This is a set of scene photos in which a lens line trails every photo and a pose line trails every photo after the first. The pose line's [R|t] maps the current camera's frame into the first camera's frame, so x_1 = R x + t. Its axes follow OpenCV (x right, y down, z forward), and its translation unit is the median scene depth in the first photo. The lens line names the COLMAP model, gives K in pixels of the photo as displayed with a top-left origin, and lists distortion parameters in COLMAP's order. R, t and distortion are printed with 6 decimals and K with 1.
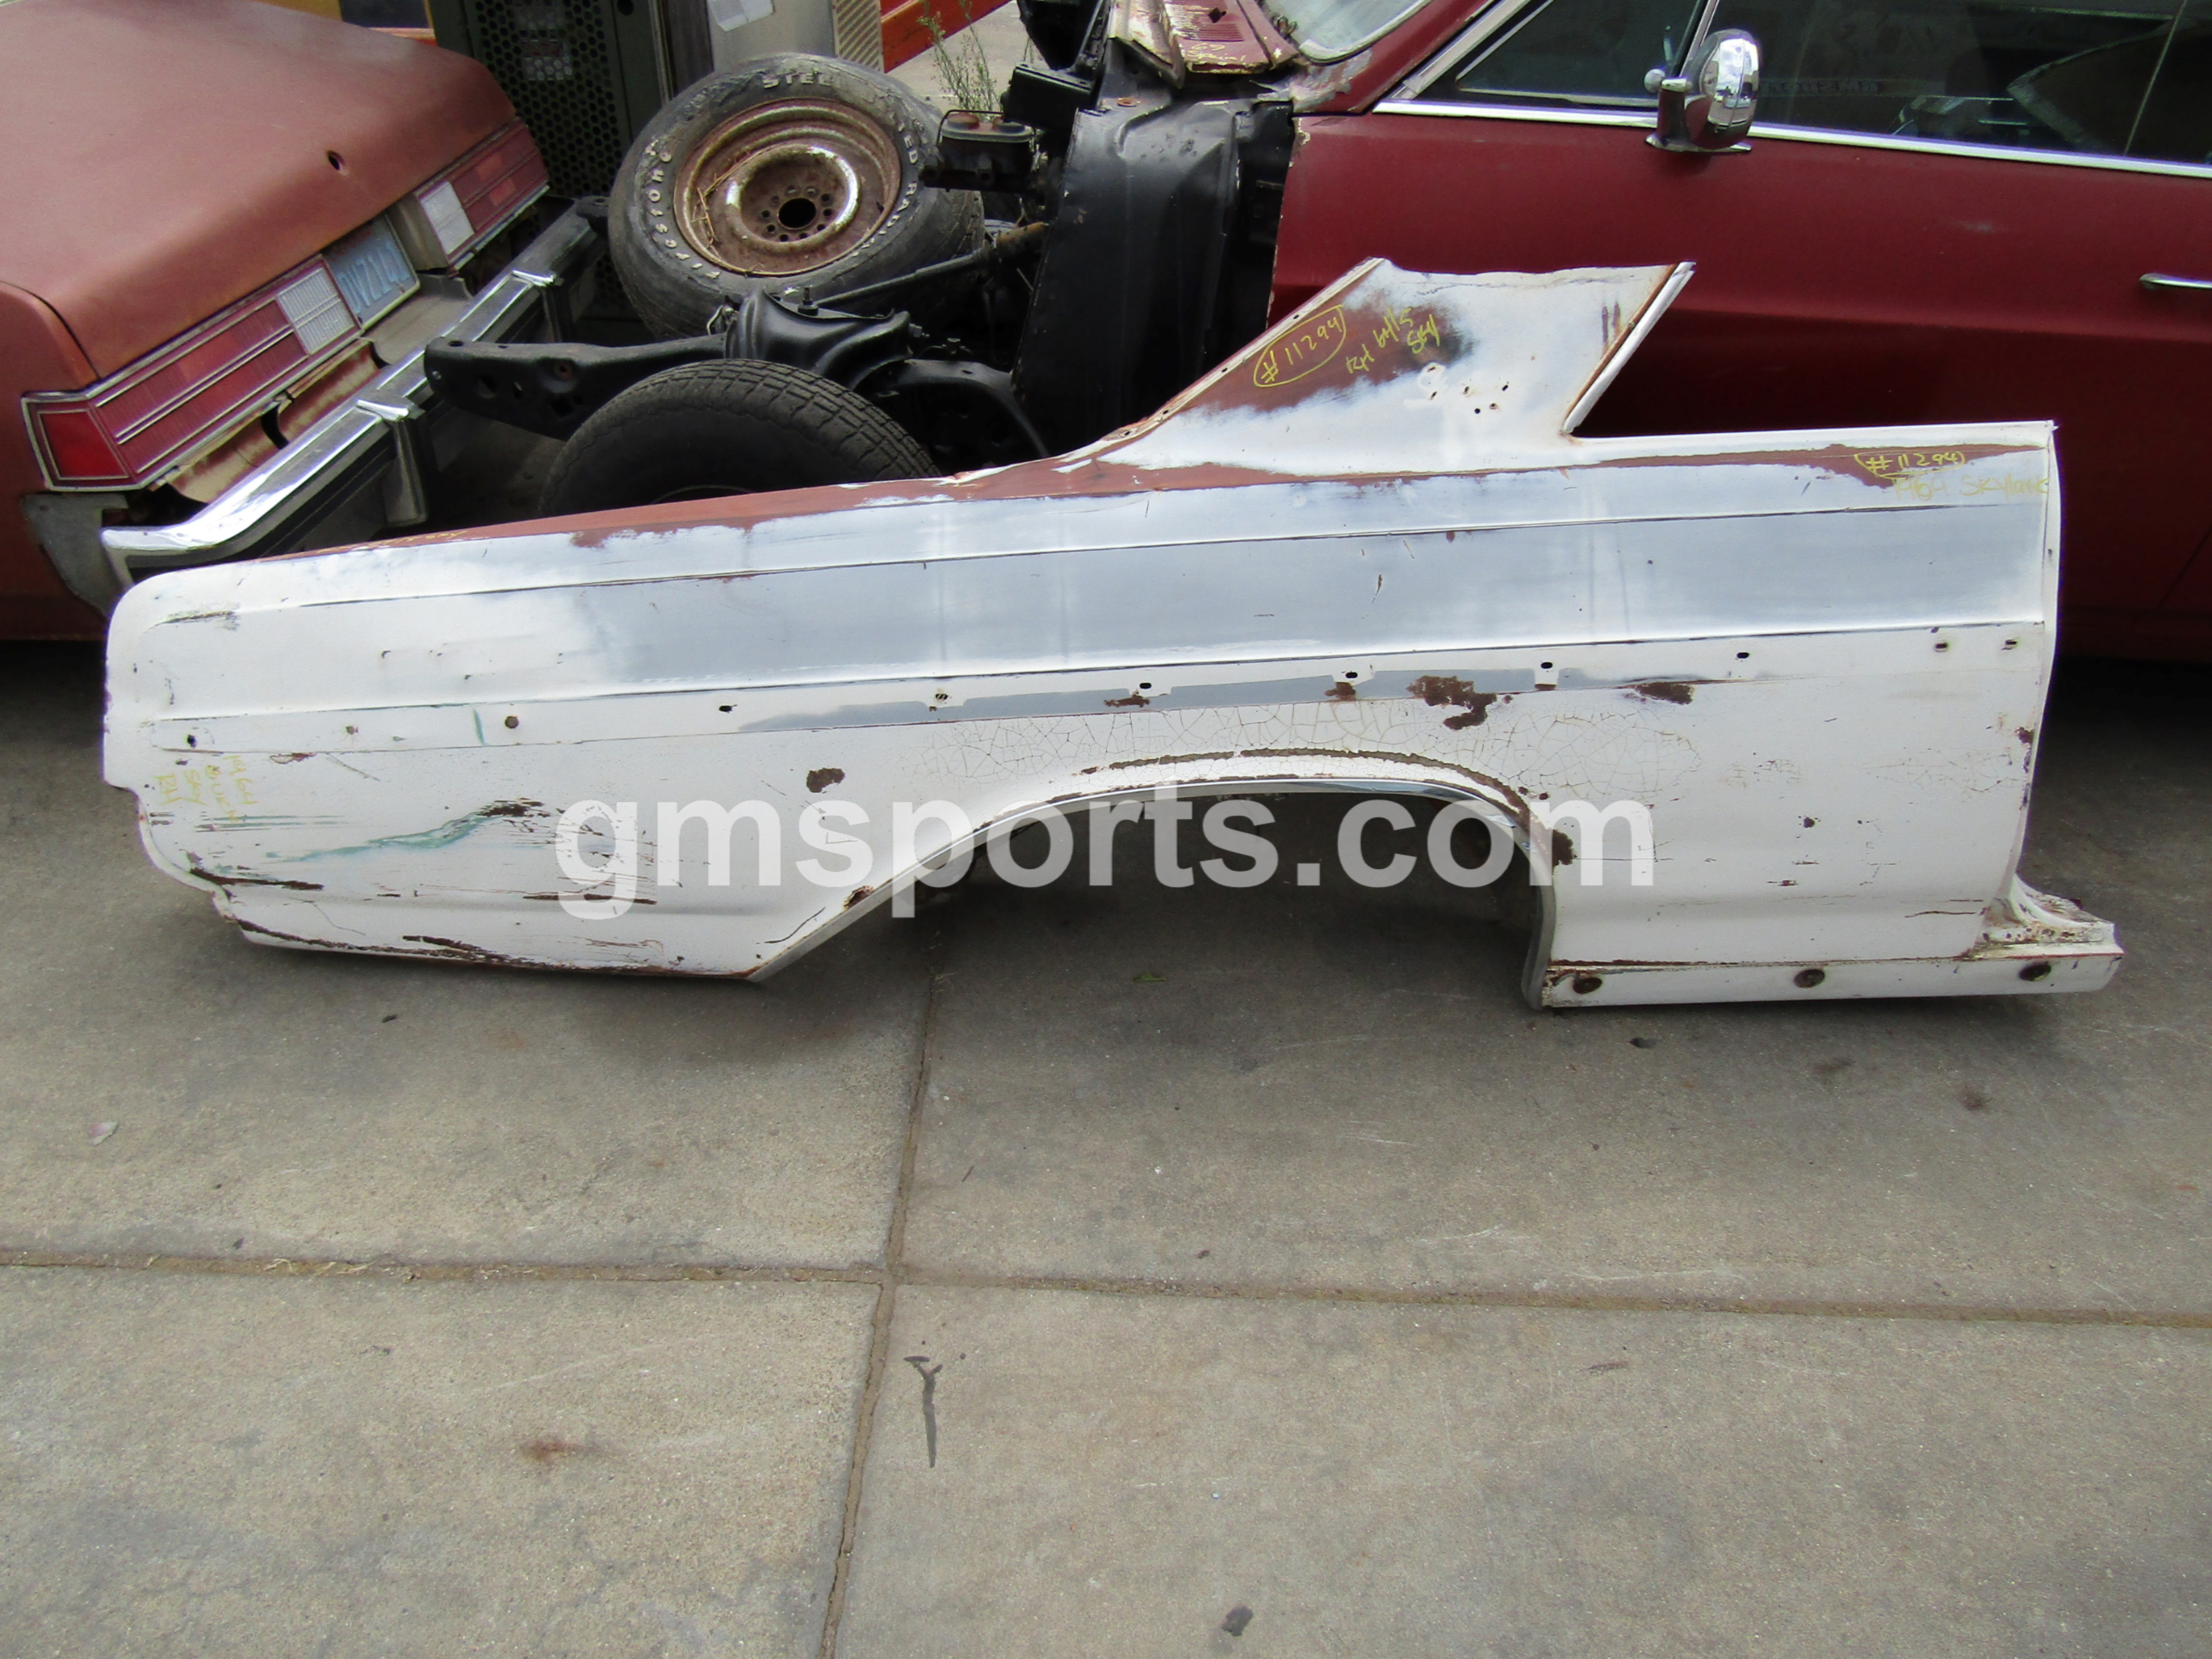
lens RADIAL K [[1548.4, 0, 1099.1], [0, 1548.4, 830.8], [0, 0, 1]] dist [0.004504, -0.002251]
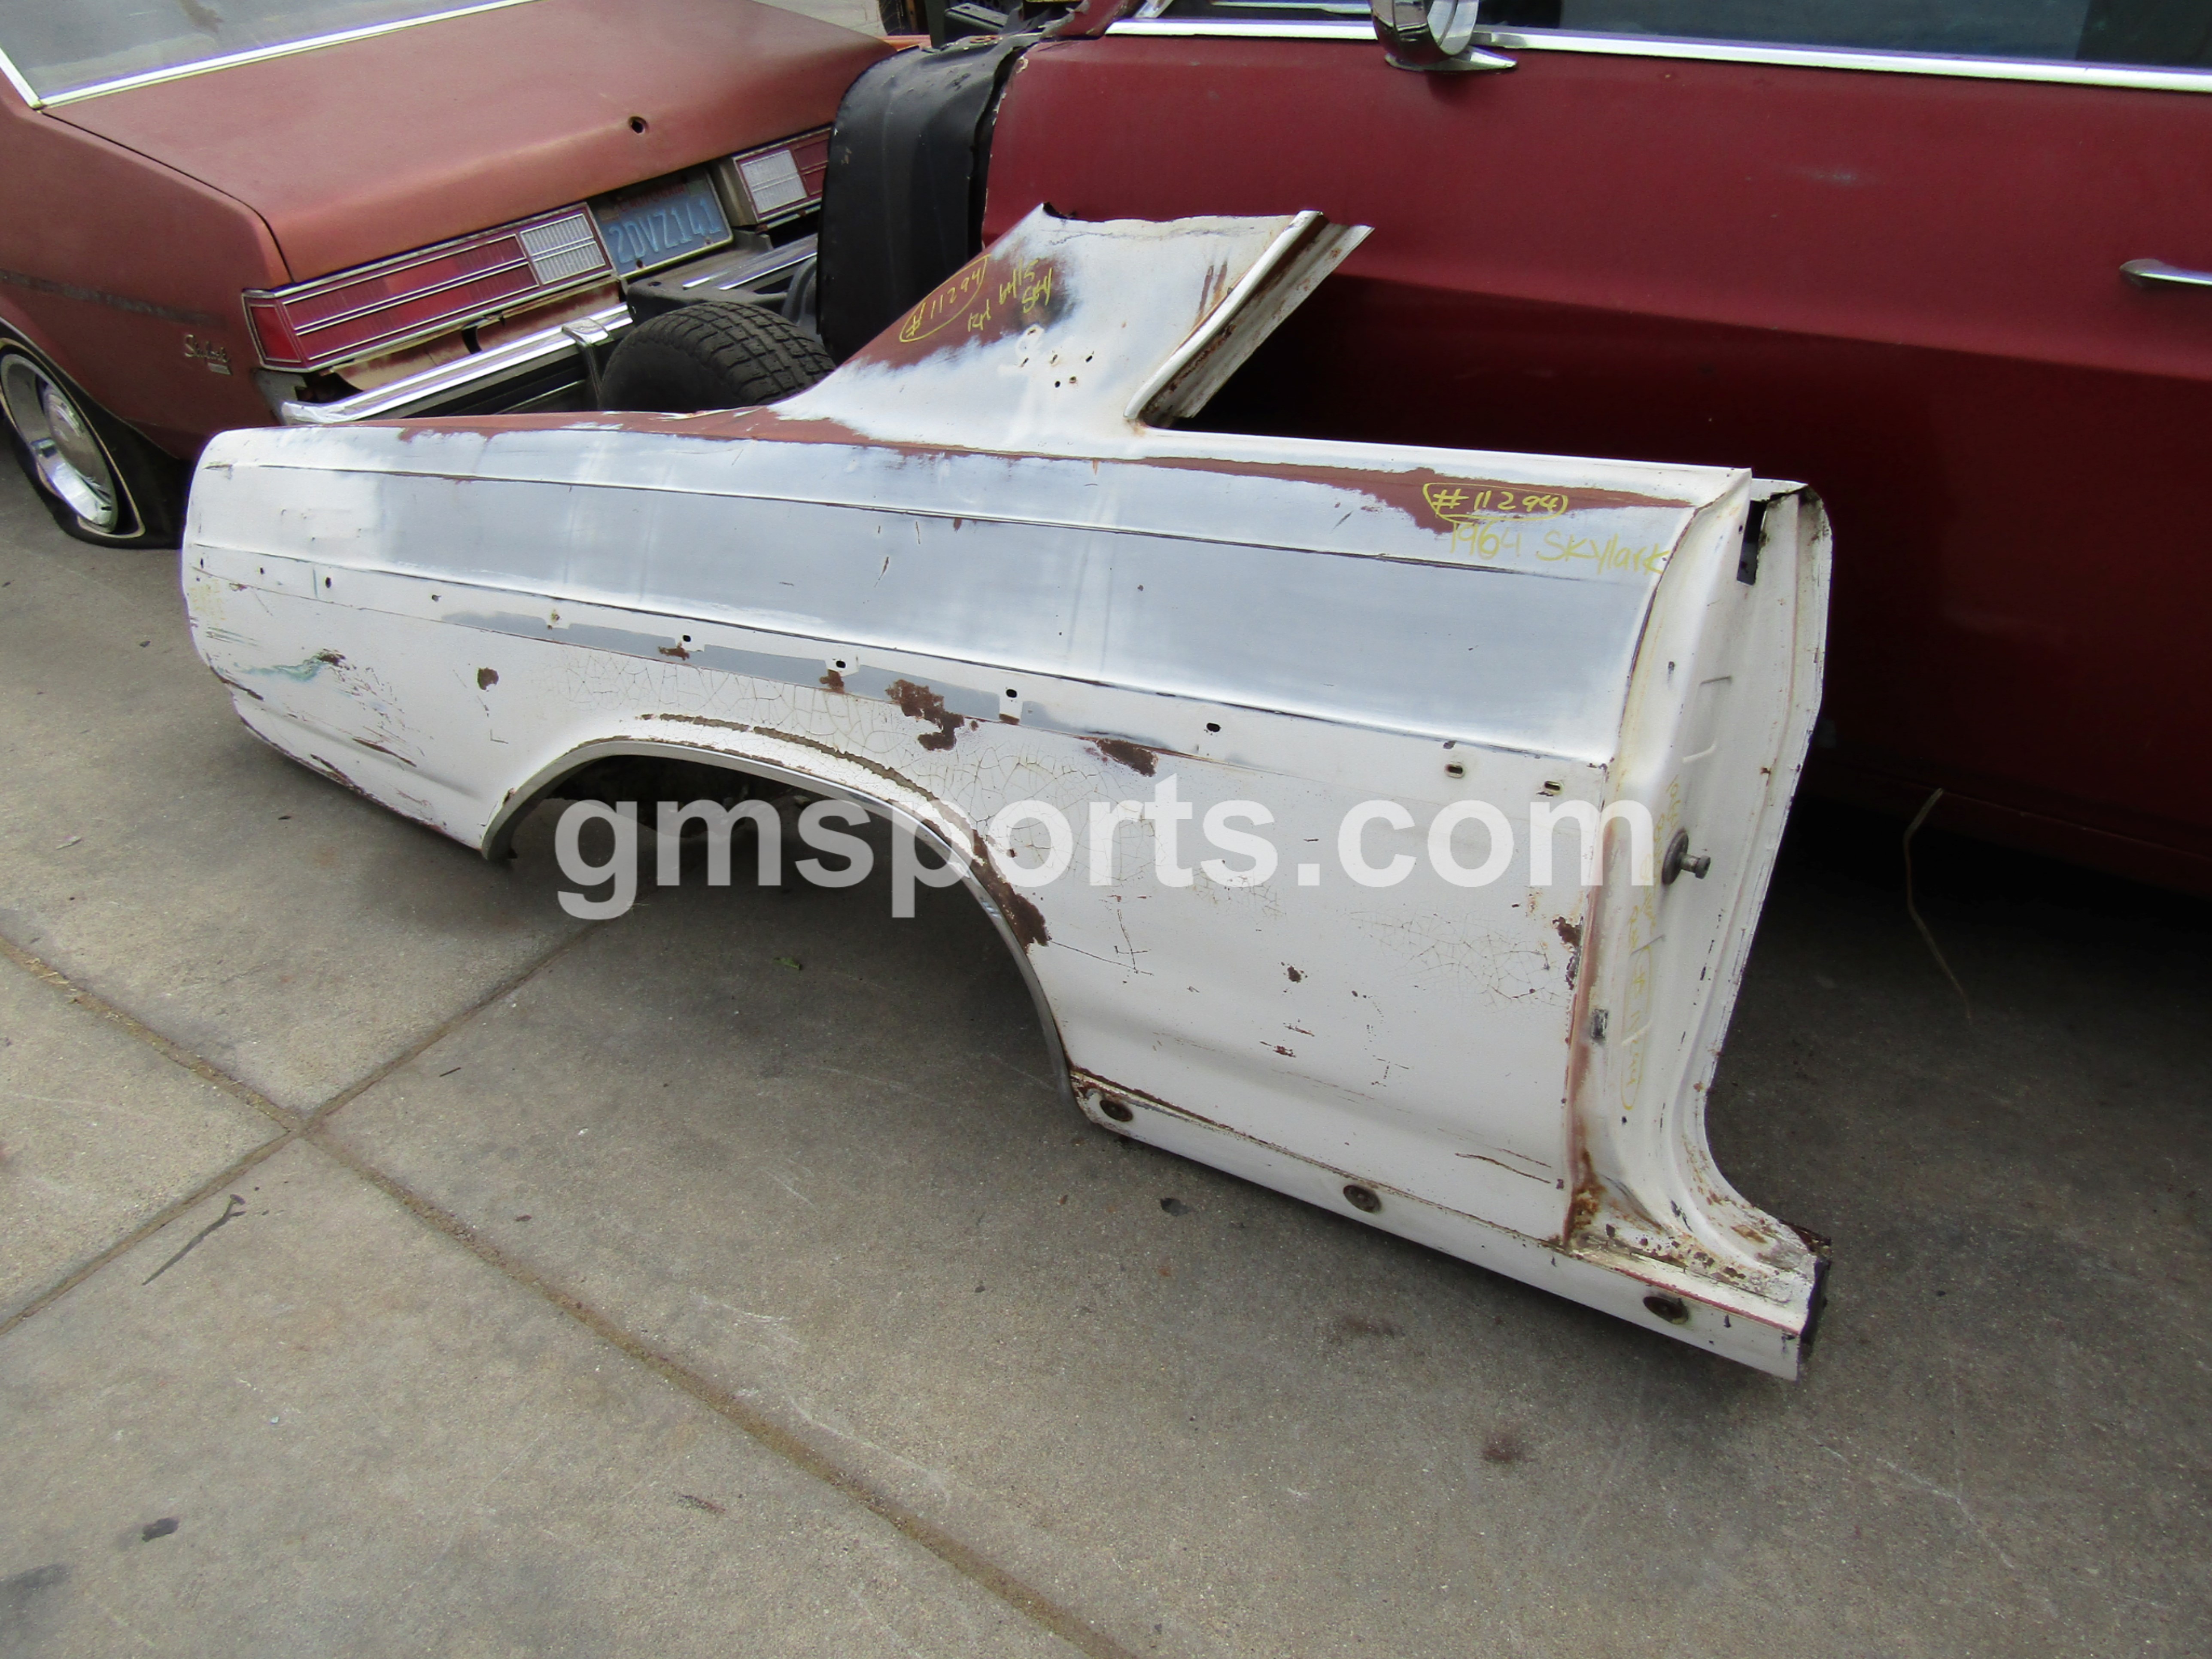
lens RADIAL K [[1555.5, 0, 1106.0], [0, 1555.5, 829.5], [0, 0, 1]] dist [0.000035, -0.001953]
pose [[0.823962, 0.228934, -0.518339, 0.750821], [-0.237216, 0.970097, 0.051378, -0.088593], [0.514601, 0.080625, 0.853630, 0.321418]]
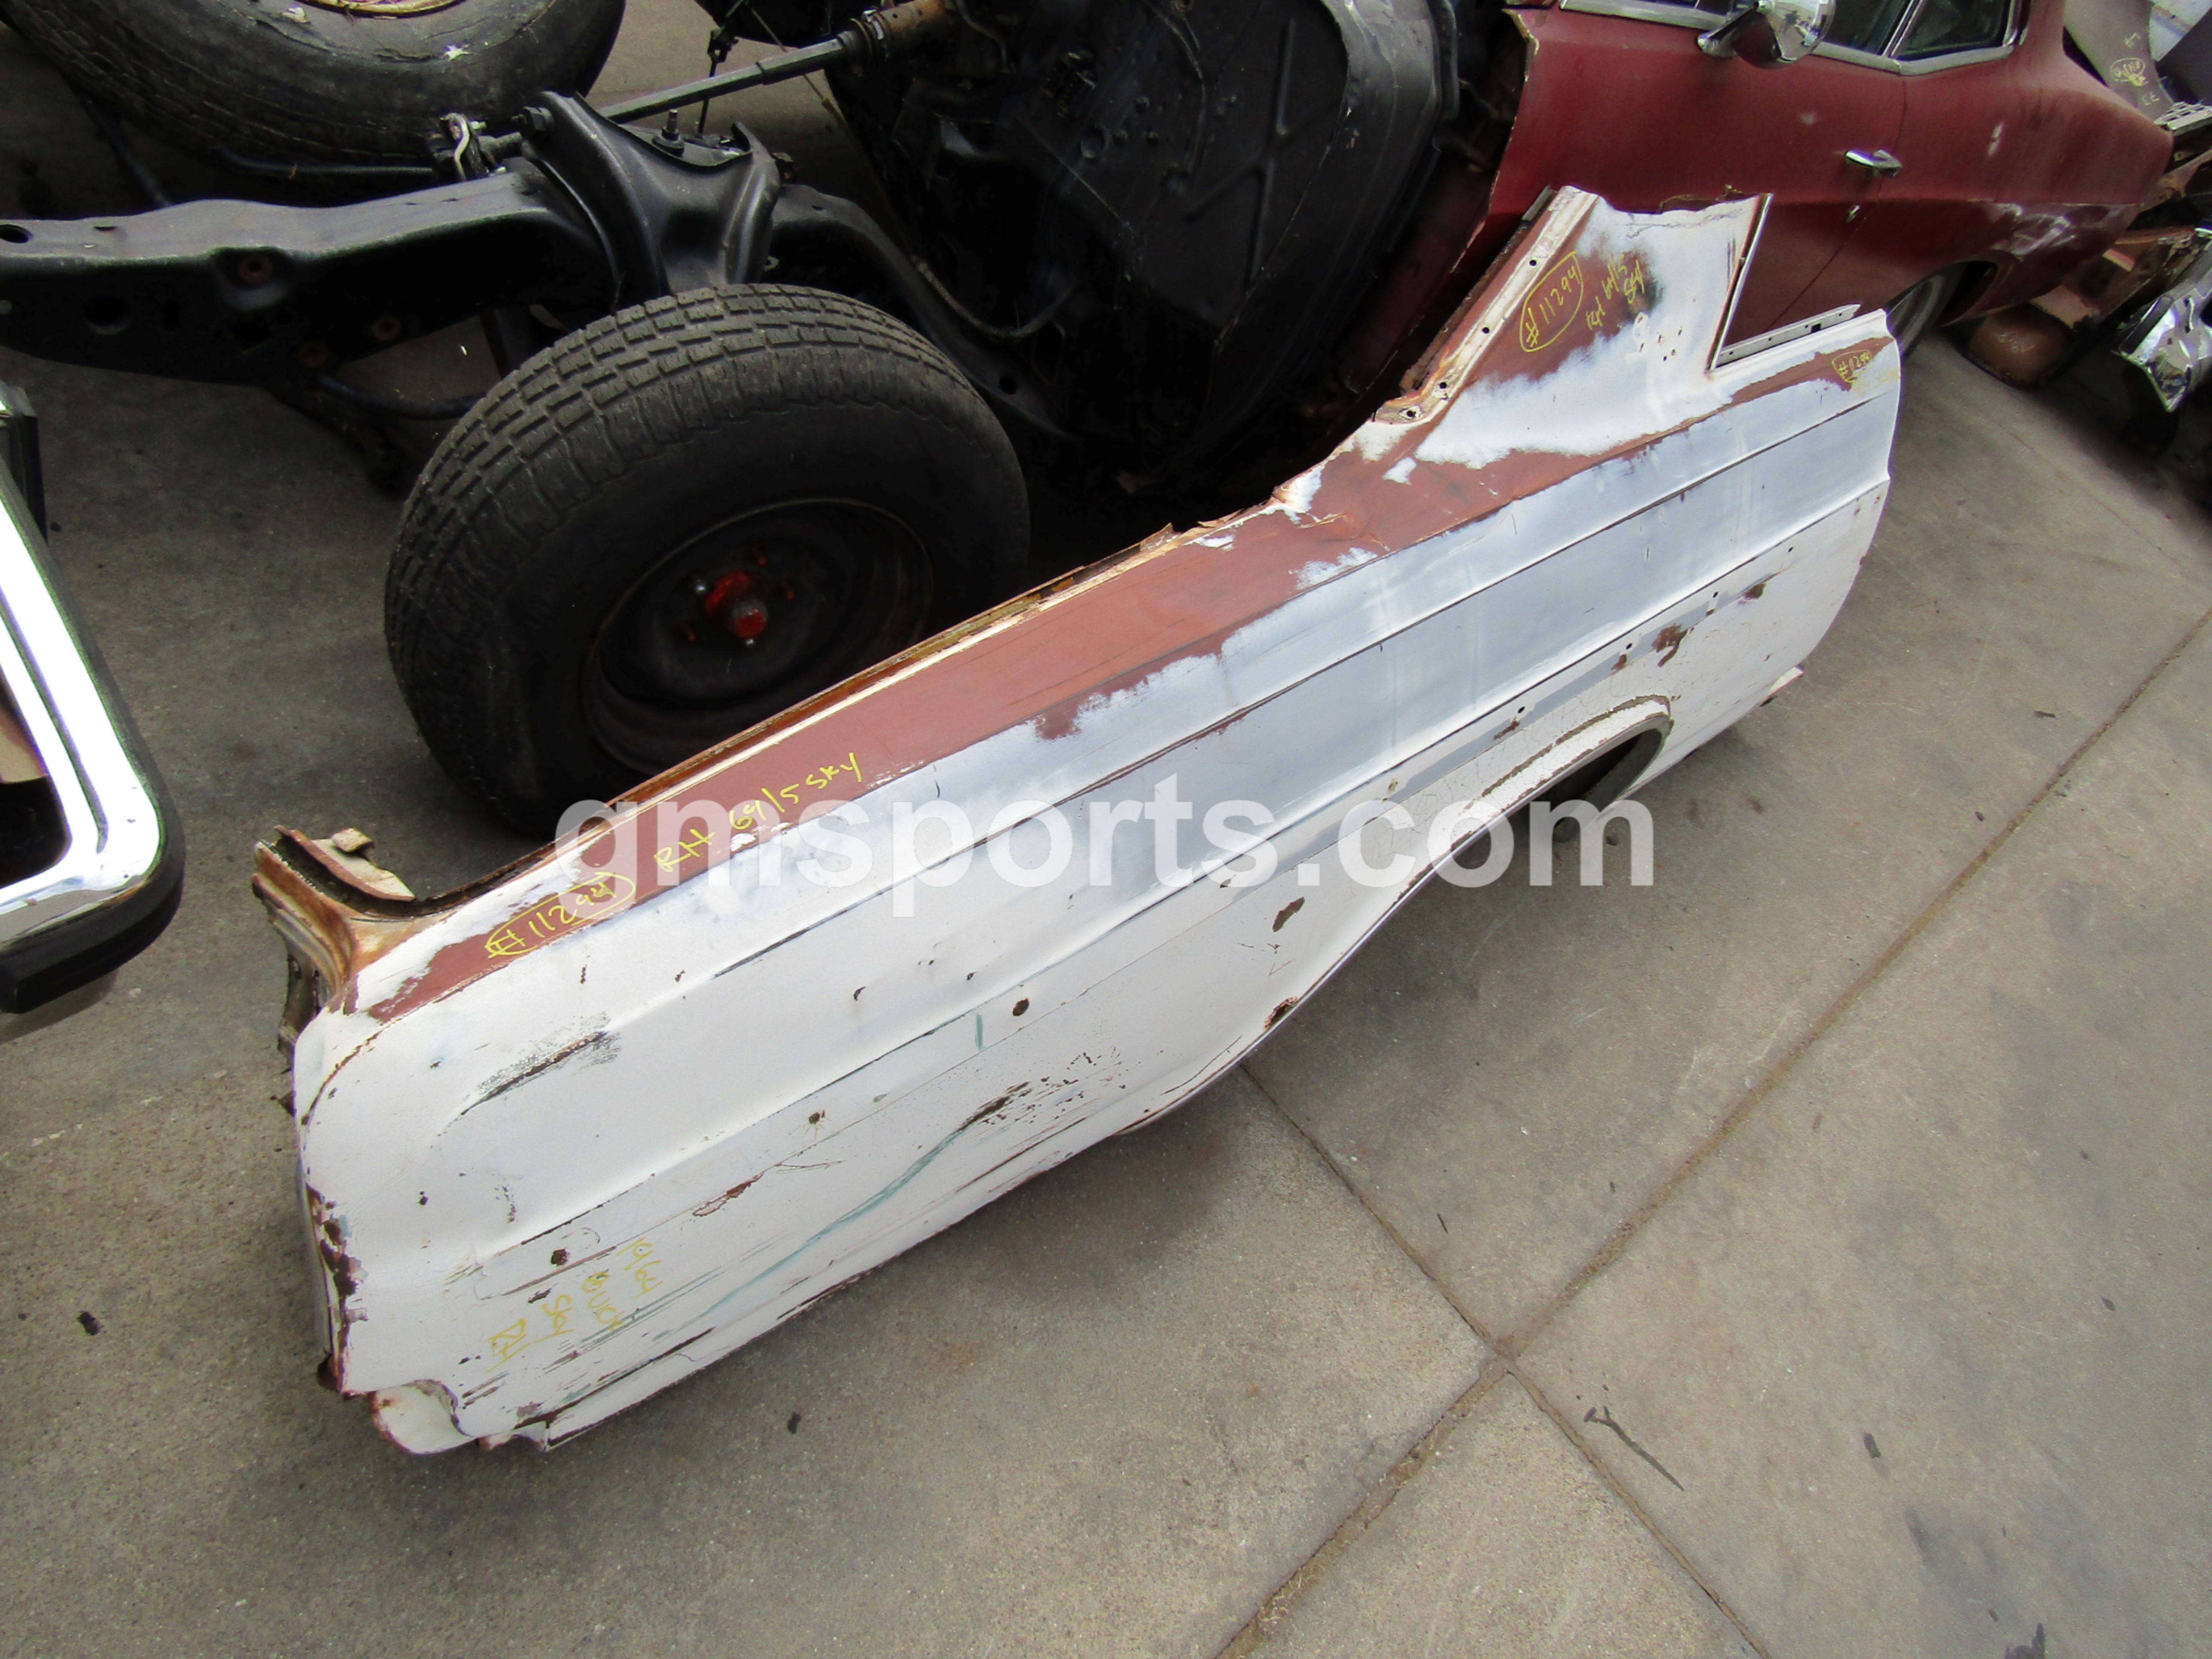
lens RADIAL K [[1555.5, 0, 1106.0], [0, 1555.5, 829.5], [0, 0, 1]] dist [0.000035, -0.001953]
pose [[0.682517, -0.336073, 0.649019, -0.785170], [0.095823, 0.921491, 0.376394, -0.406790], [-0.724561, -0.194704, 0.661137, 0.523930]]
